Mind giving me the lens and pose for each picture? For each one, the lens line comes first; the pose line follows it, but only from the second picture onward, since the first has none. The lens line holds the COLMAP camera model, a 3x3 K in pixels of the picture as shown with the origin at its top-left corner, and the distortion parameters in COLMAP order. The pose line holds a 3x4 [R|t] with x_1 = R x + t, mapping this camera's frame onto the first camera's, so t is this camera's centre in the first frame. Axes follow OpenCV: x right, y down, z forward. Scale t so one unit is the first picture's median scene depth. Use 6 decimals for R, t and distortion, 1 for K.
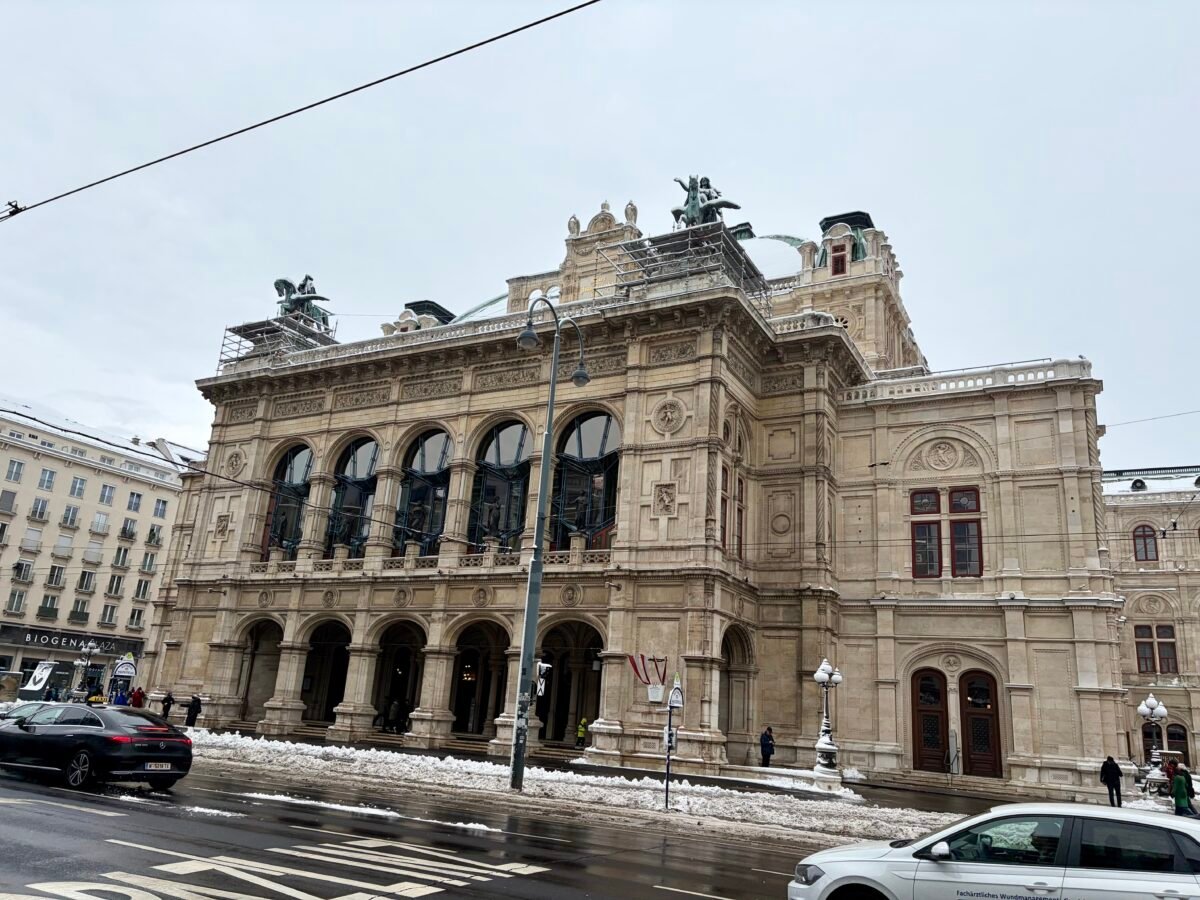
lens RADIAL K [[897.2, 0, 625.6], [0, 897.2, 444.5], [0, 0, 1]] dist [0.005019, 0.001086]
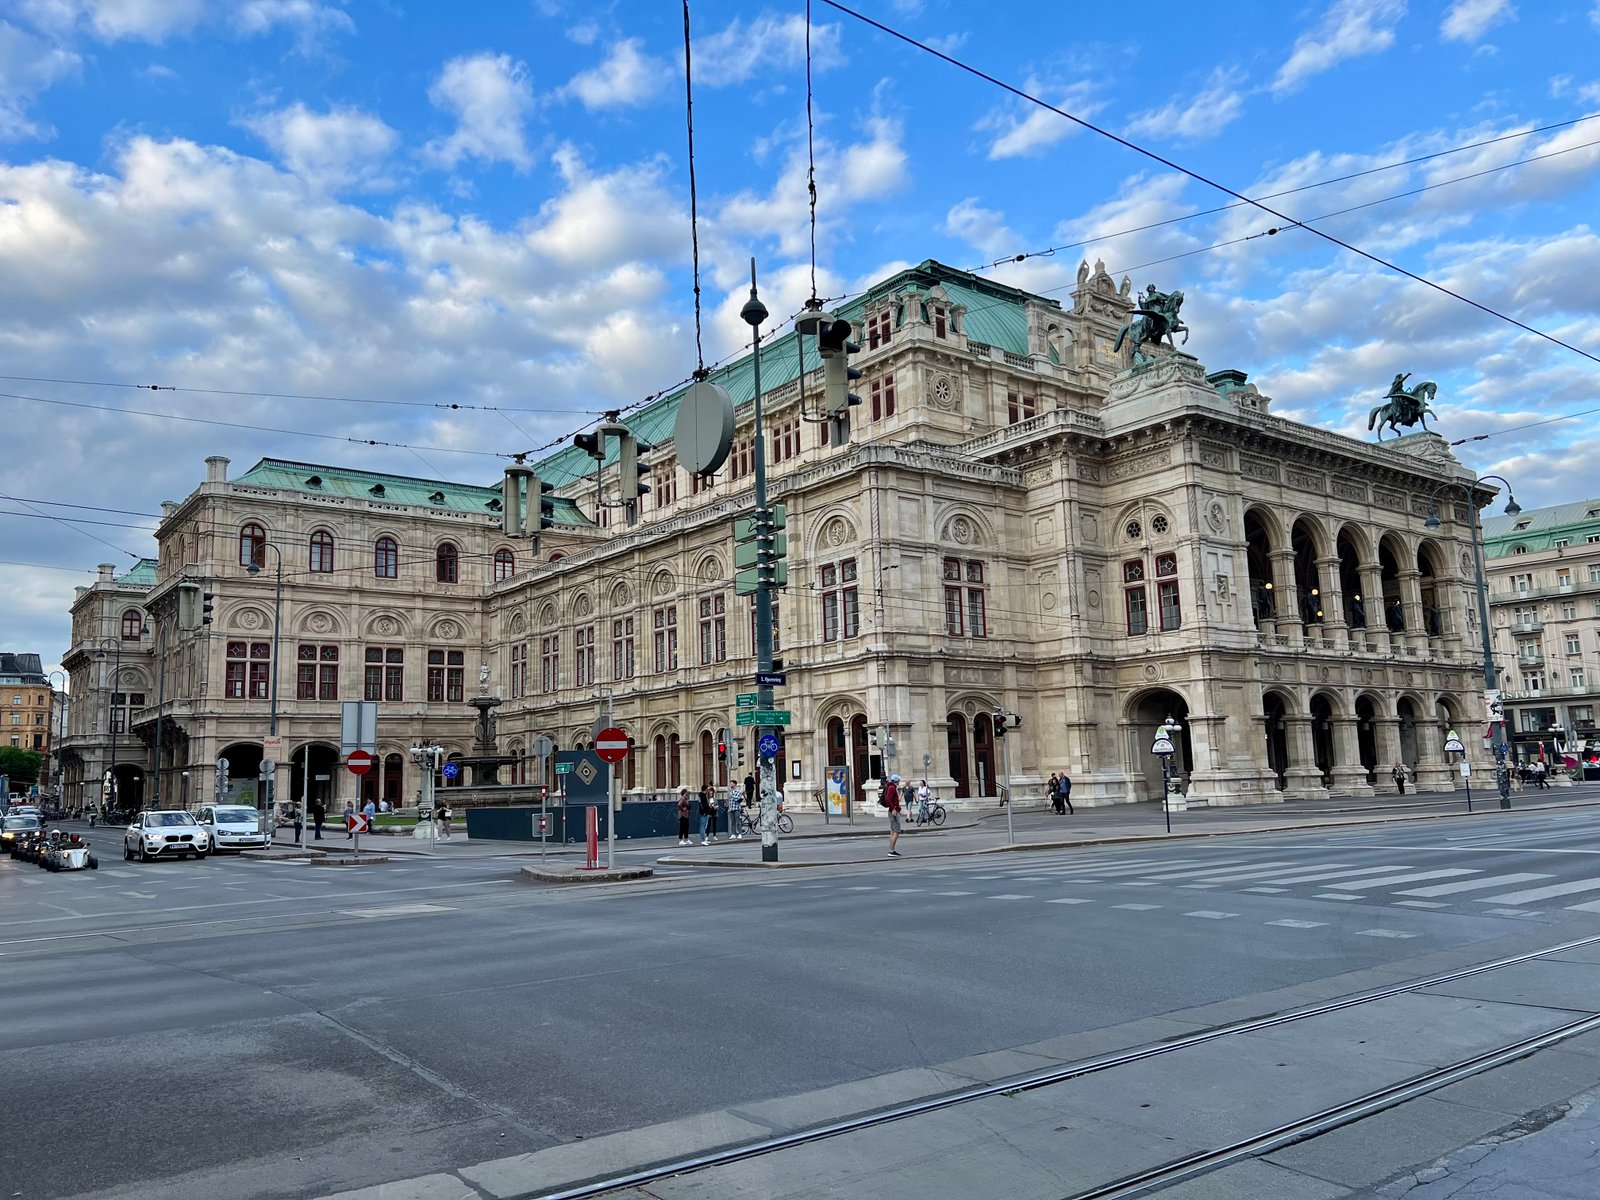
lens RADIAL K [[1144.1, 0, 800.0], [0, 1144.1, 600.0], [0, 0, 1]] dist [0.062759, 0.000110]
pose [[0.417400, 0.063256, 0.906518, -1.270641], [-0.215716, 0.975957, 0.031223, 0.120813], [-0.882748, -0.208583, 0.421010, 0.676623]]
